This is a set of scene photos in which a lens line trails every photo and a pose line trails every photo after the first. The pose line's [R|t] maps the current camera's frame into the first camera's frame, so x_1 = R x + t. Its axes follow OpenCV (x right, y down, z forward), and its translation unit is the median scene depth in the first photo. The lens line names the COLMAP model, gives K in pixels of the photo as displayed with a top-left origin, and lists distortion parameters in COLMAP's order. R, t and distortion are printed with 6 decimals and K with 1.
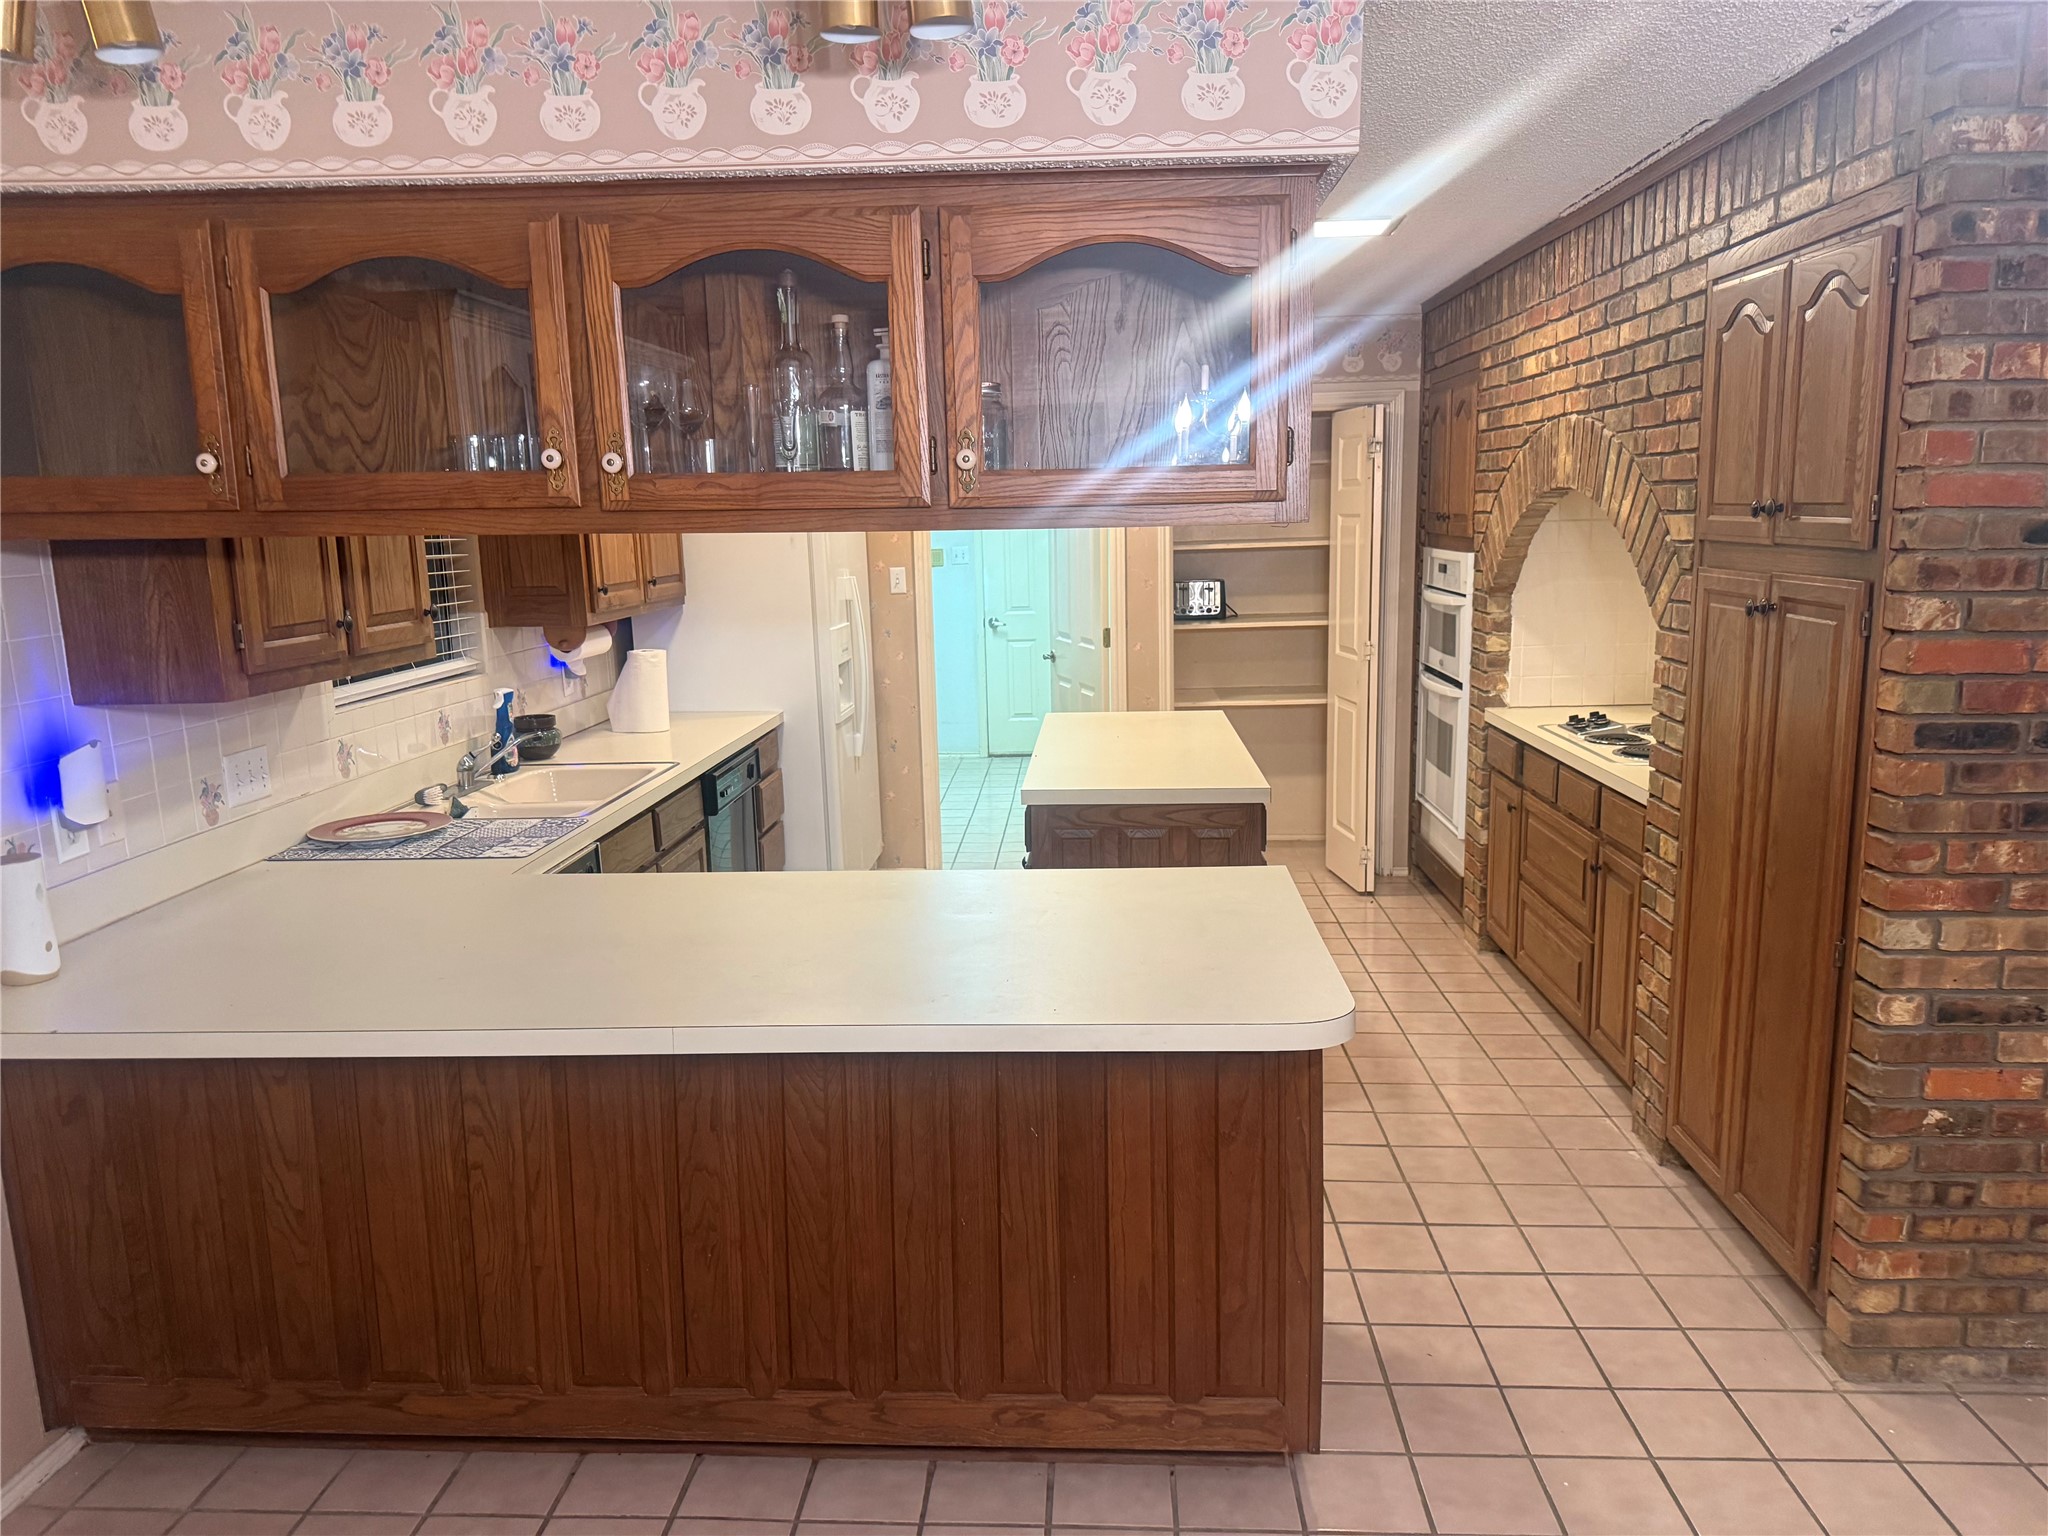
lens RADIAL K [[1439.6, 0, 1019.7], [0, 1439.6, 759.1], [0, 0, 1]] dist [0.070546, -0.080185]
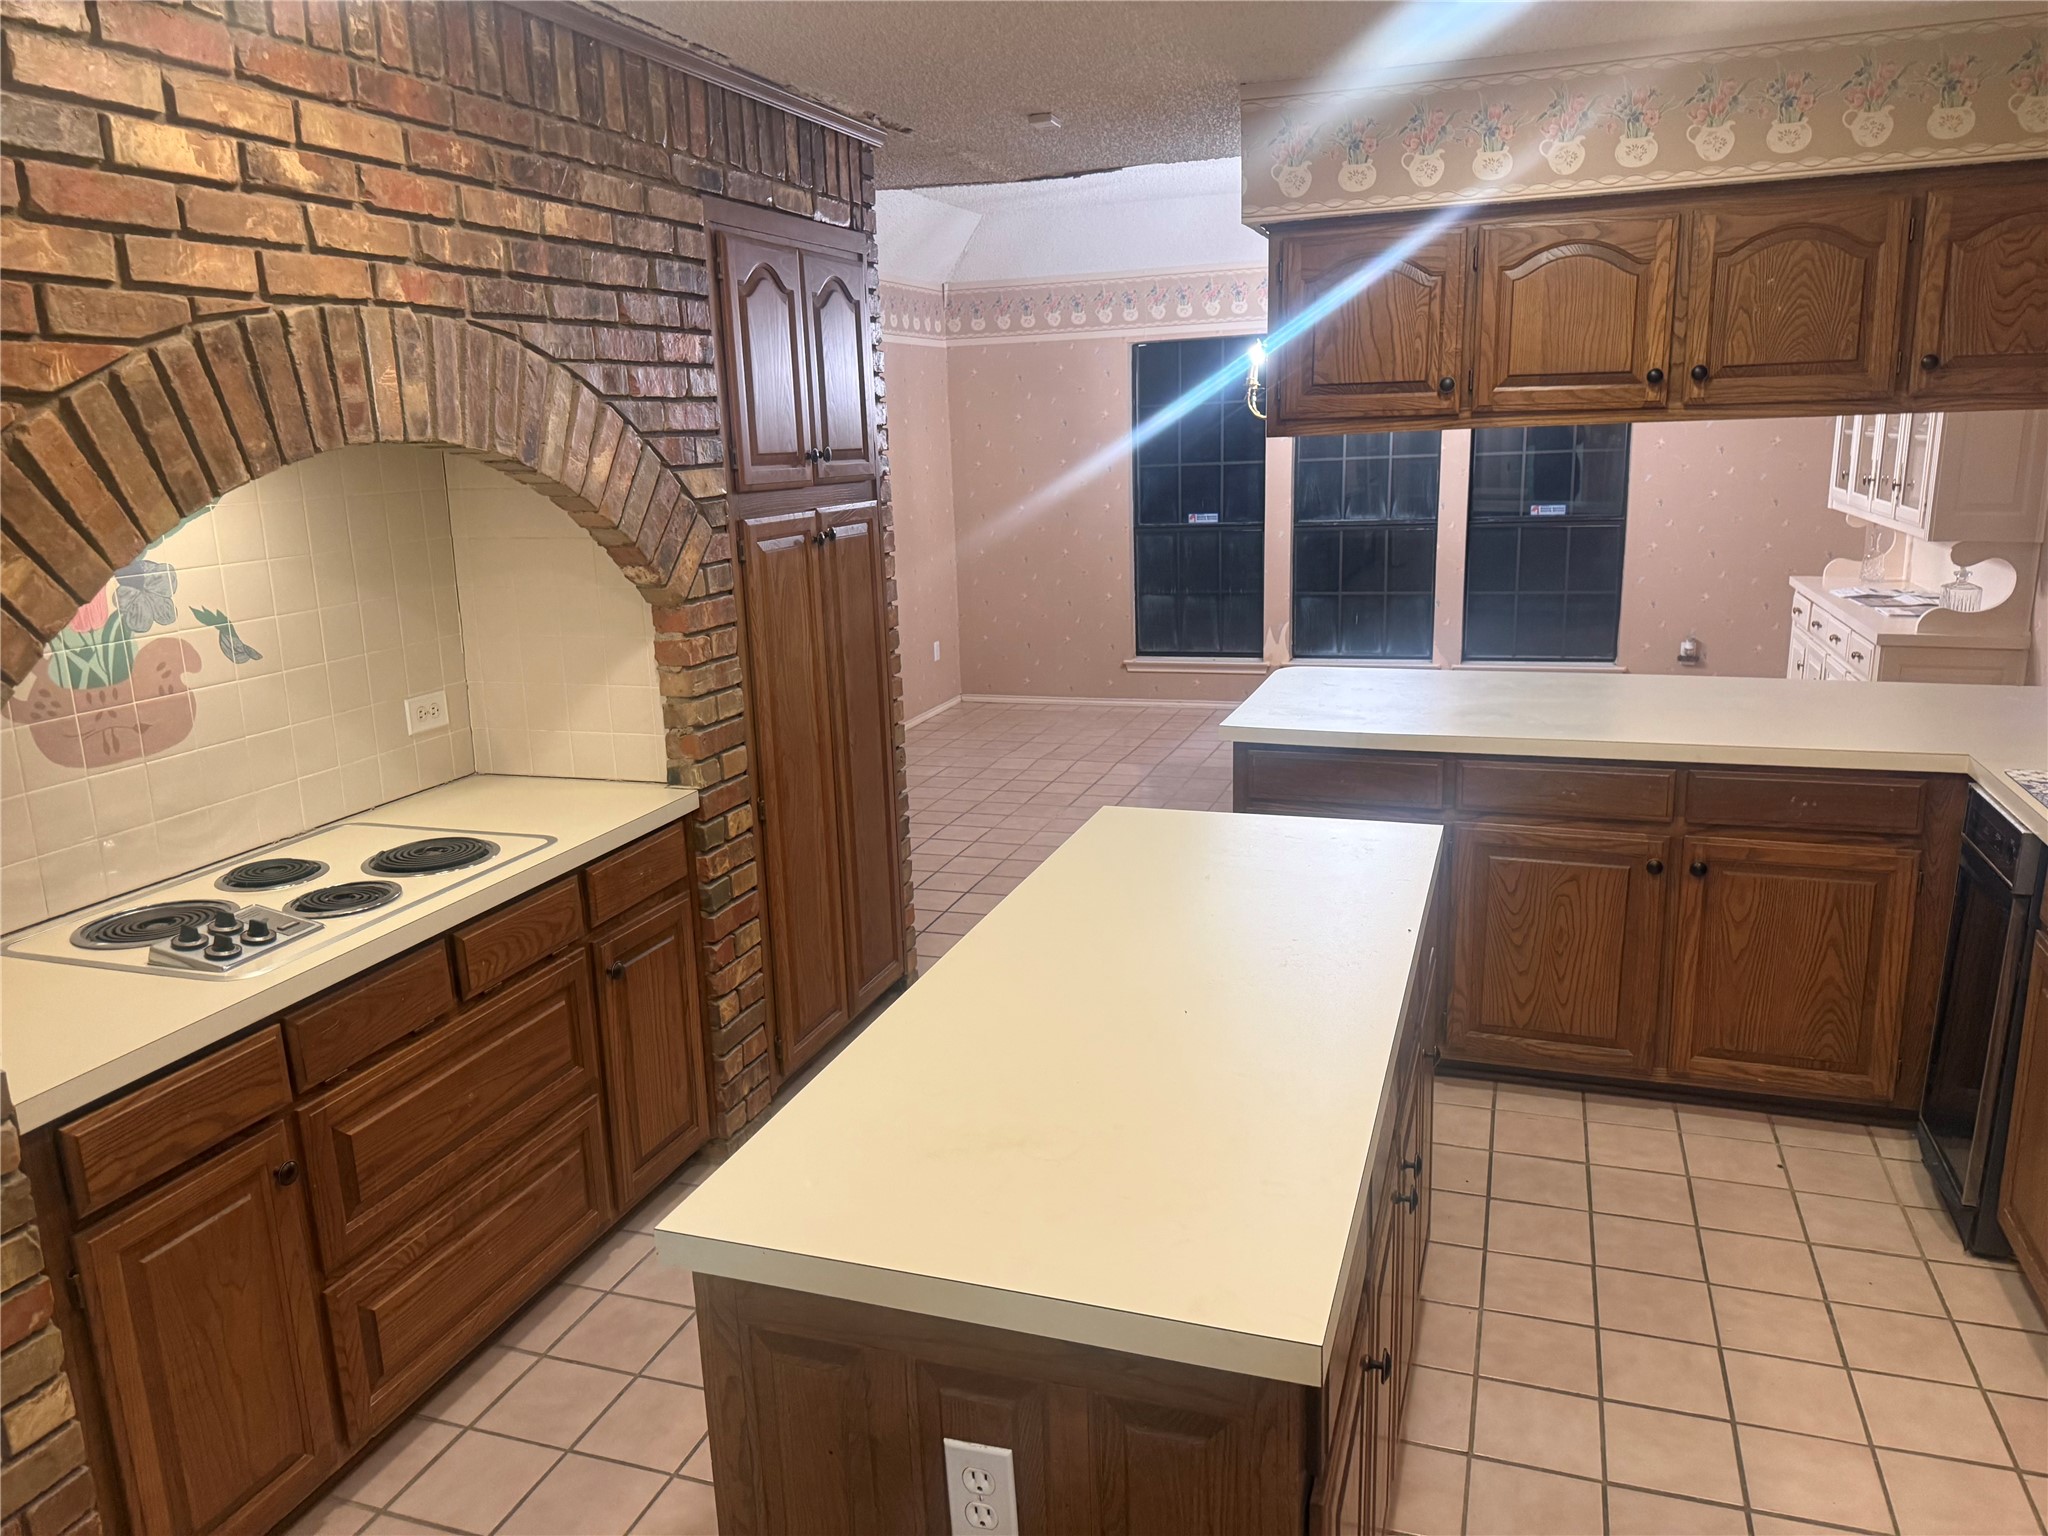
lens RADIAL K [[1439.6, 0, 1019.7], [0, 1439.6, 759.1], [0, 0, 1]] dist [0.070546, -0.080185]
pose [[-0.960837, -0.009090, 0.276964, 0.003685], [0.099469, 0.921541, 0.375323, -0.330724], [-0.258646, 0.388174, -0.884547, 1.875201]]
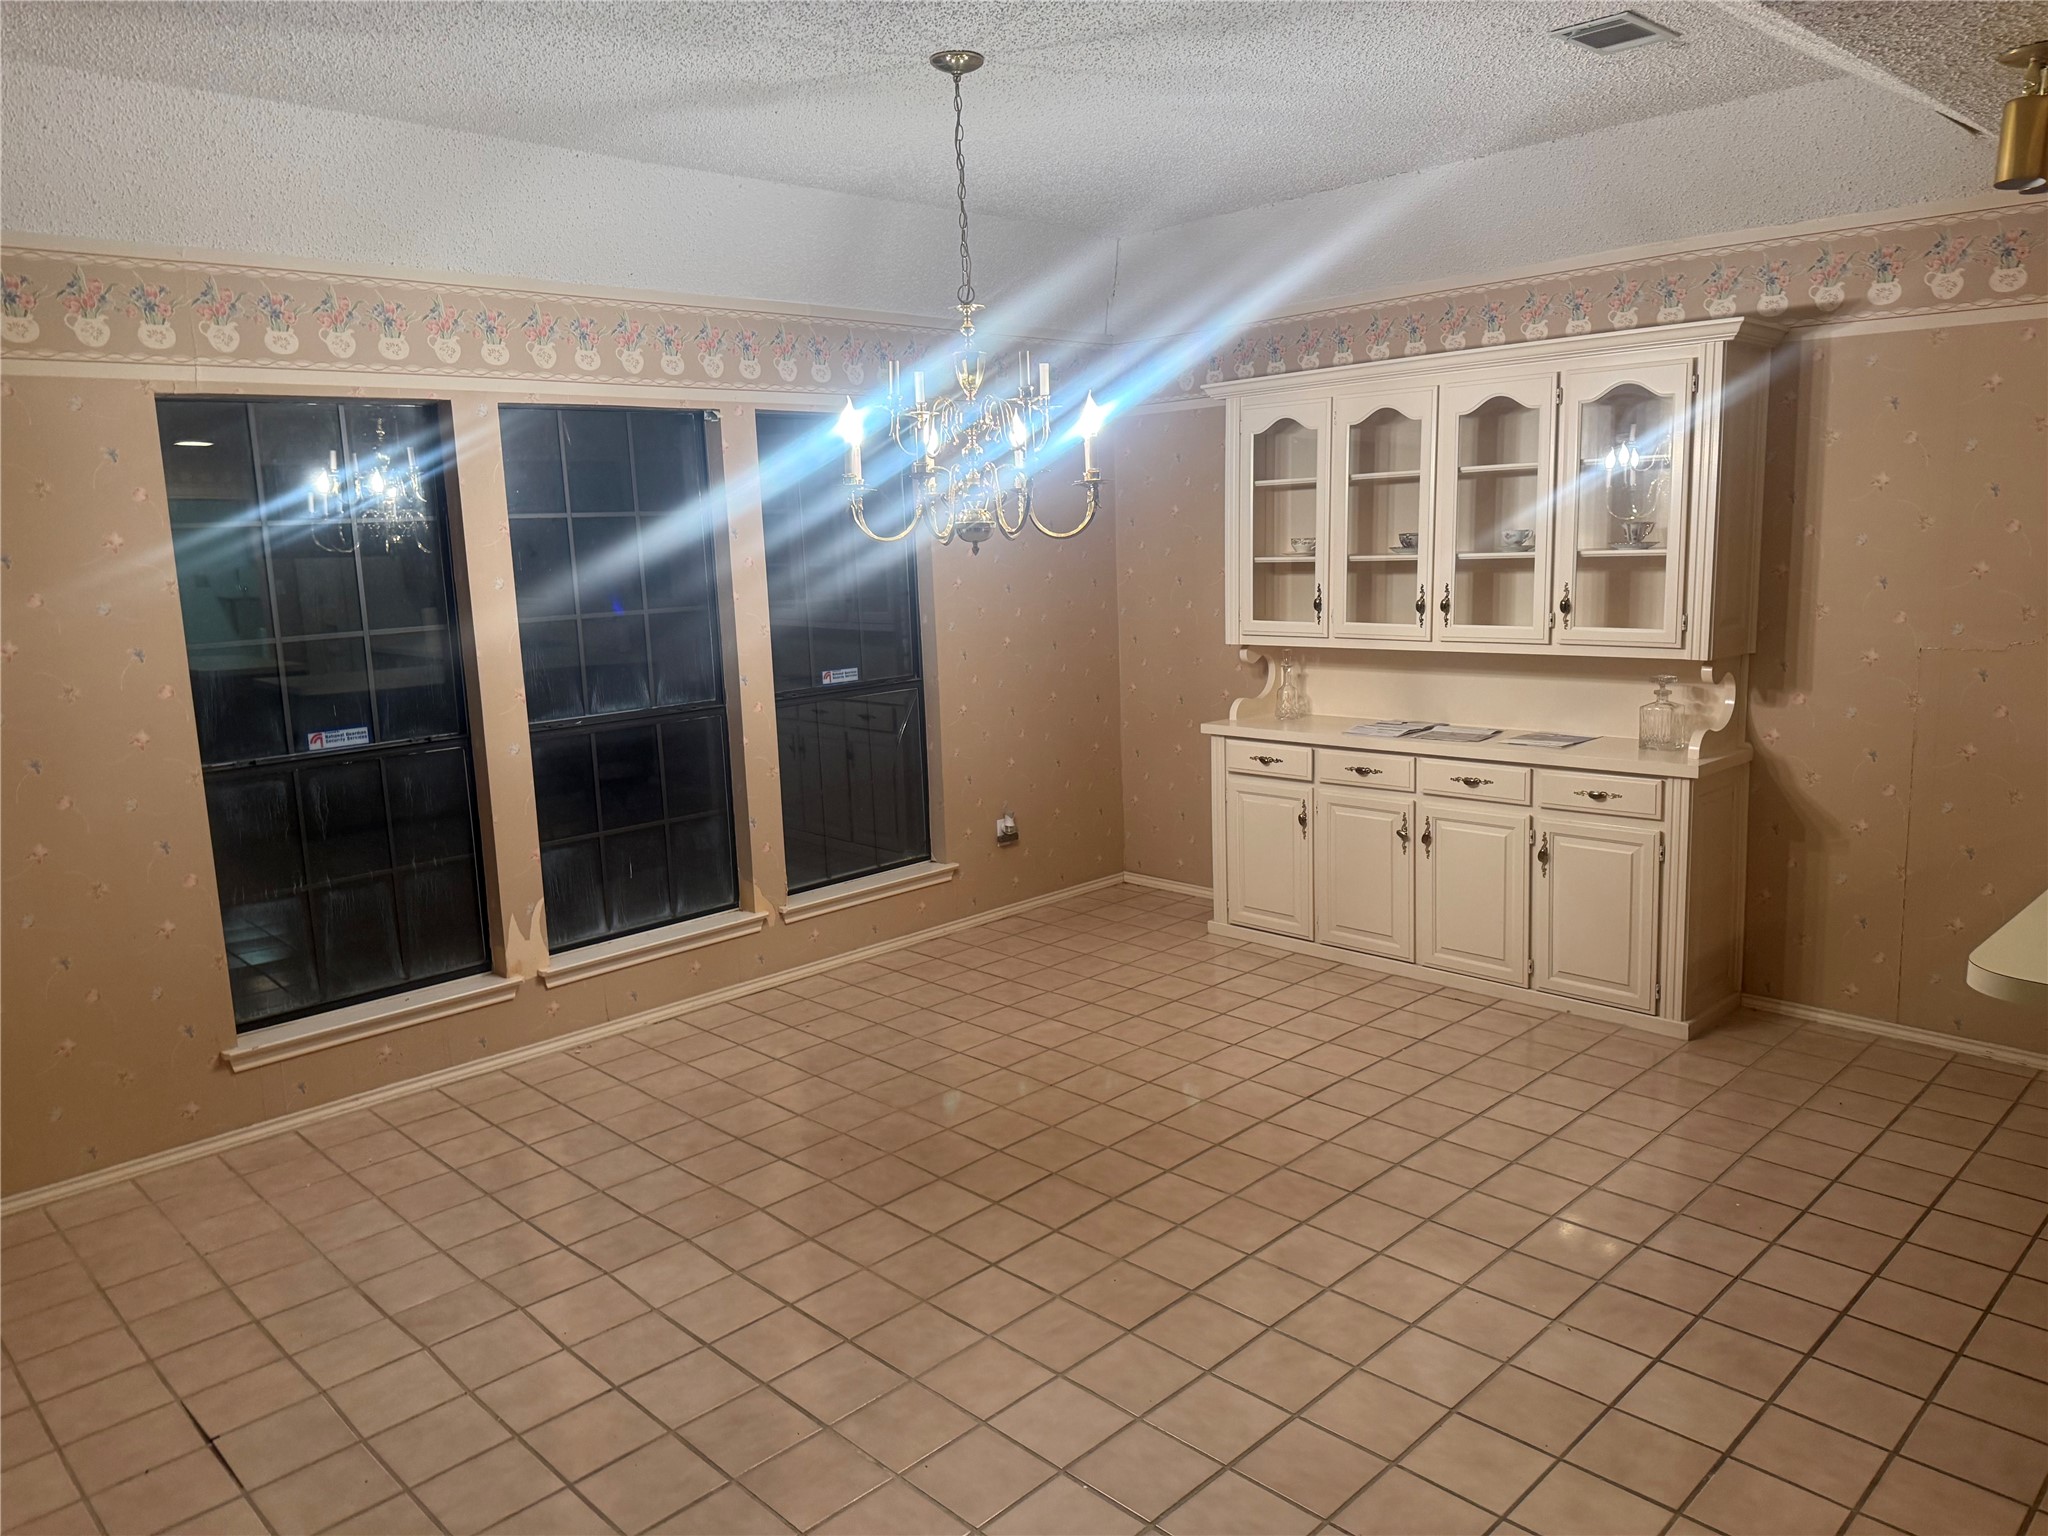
lens RADIAL K [[1439.6, 0, 1019.7], [0, 1439.6, 759.1], [0, 0, 1]] dist [0.070546, -0.080185]
pose [[-0.674741, 0.162649, -0.719910, 0.923173], [-0.076128, 0.954875, 0.287086, -0.153378], [0.734118, 0.248514, -0.631911, 0.714917]]
